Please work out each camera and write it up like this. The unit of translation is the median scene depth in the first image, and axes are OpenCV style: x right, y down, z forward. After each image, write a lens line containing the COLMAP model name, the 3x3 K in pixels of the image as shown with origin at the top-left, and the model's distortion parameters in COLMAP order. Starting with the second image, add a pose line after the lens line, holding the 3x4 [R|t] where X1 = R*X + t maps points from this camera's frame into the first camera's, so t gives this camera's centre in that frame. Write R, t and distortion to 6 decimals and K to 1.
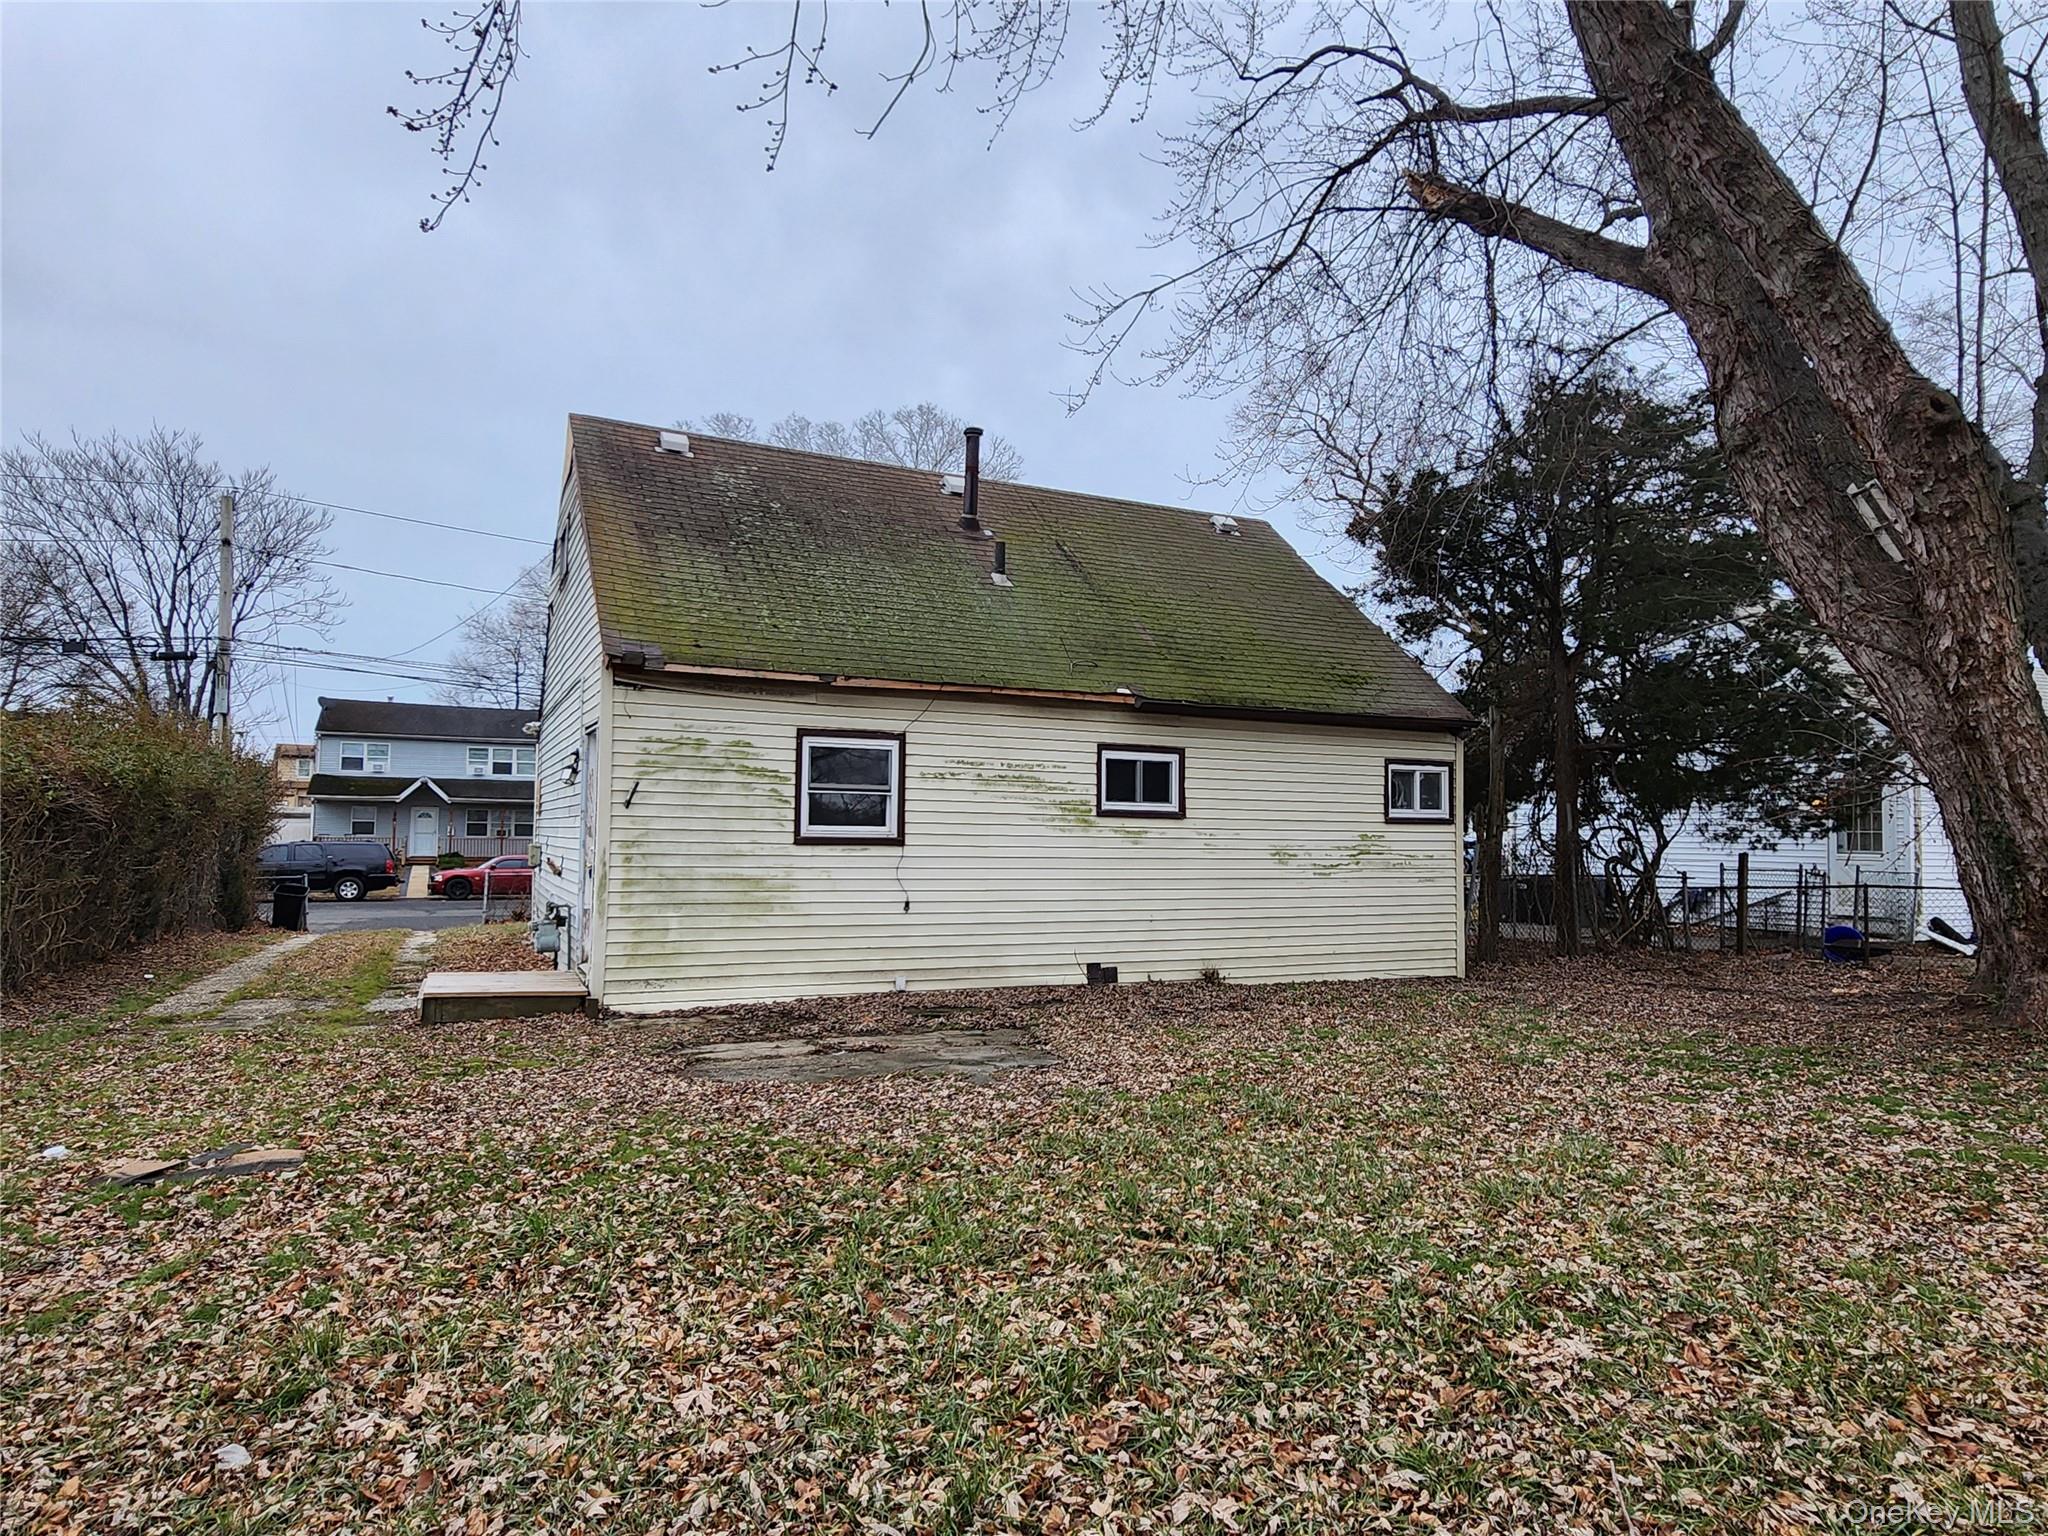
lens RADIAL K [[1167.9, 0, 1019.9], [0, 1167.9, 778.2], [0, 0, 1]] dist [-0.008393, 0.003596]
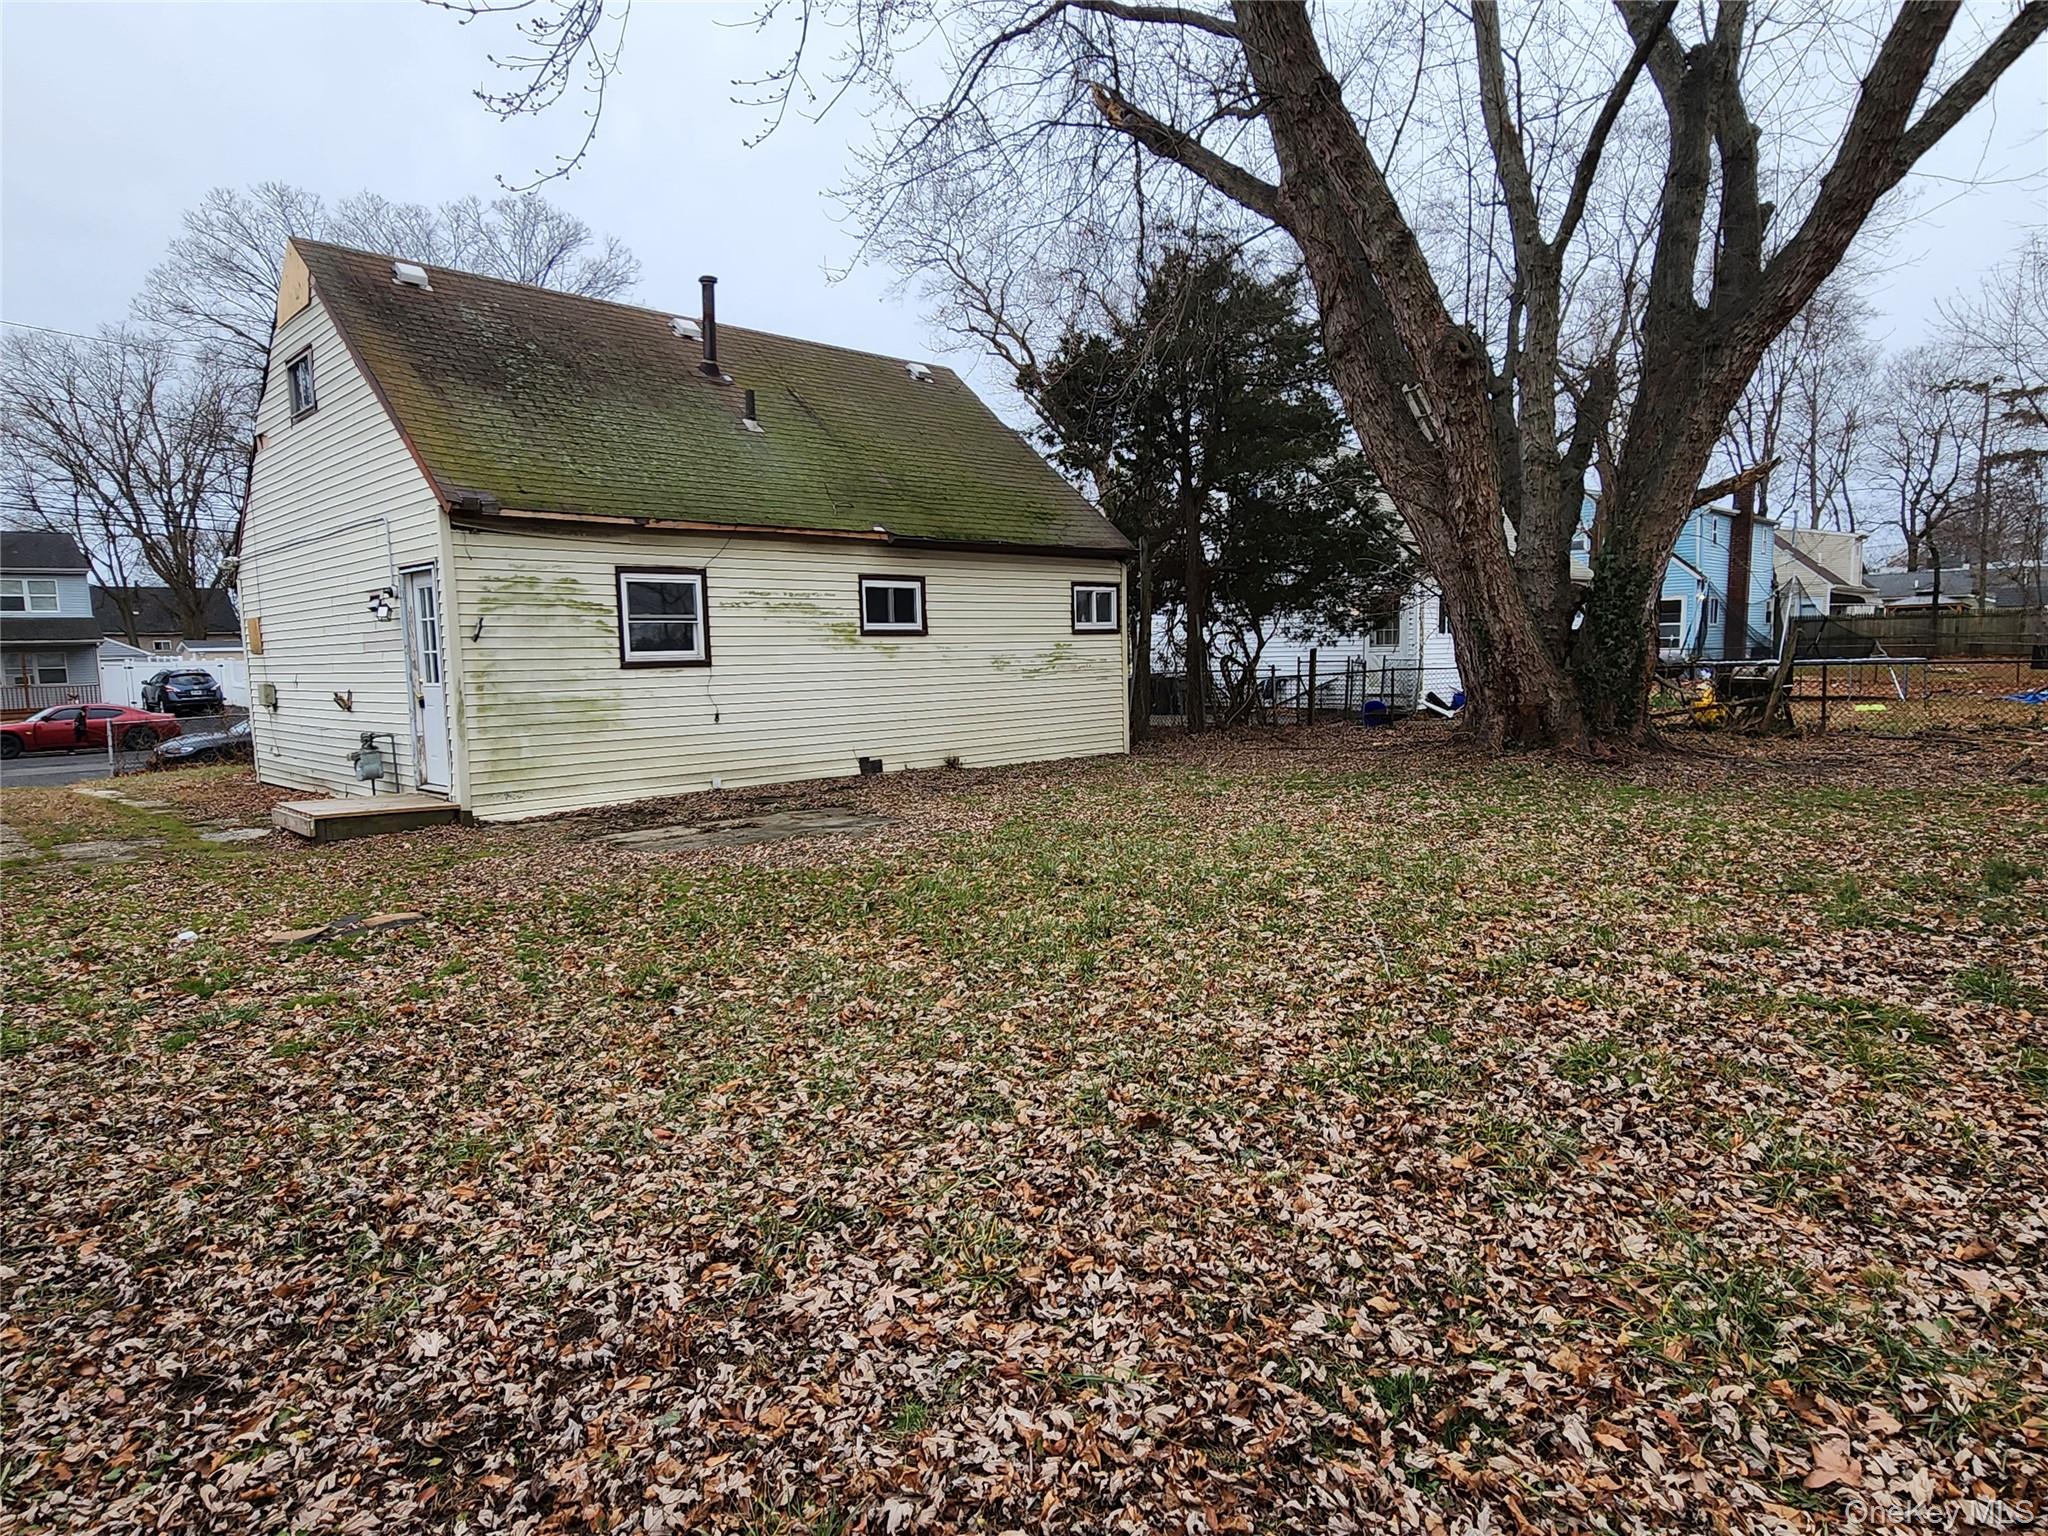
lens RADIAL K [[1167.9, 0, 1017.4], [0, 1167.9, 780.2], [0, 0, 1]] dist [-0.008393, 0.003596]
pose [[0.942767, -0.072145, 0.325553, -0.170514], [0.020459, 0.986990, 0.159477, -0.008349], [-0.332823, -0.143689, 0.931977, -0.177866]]
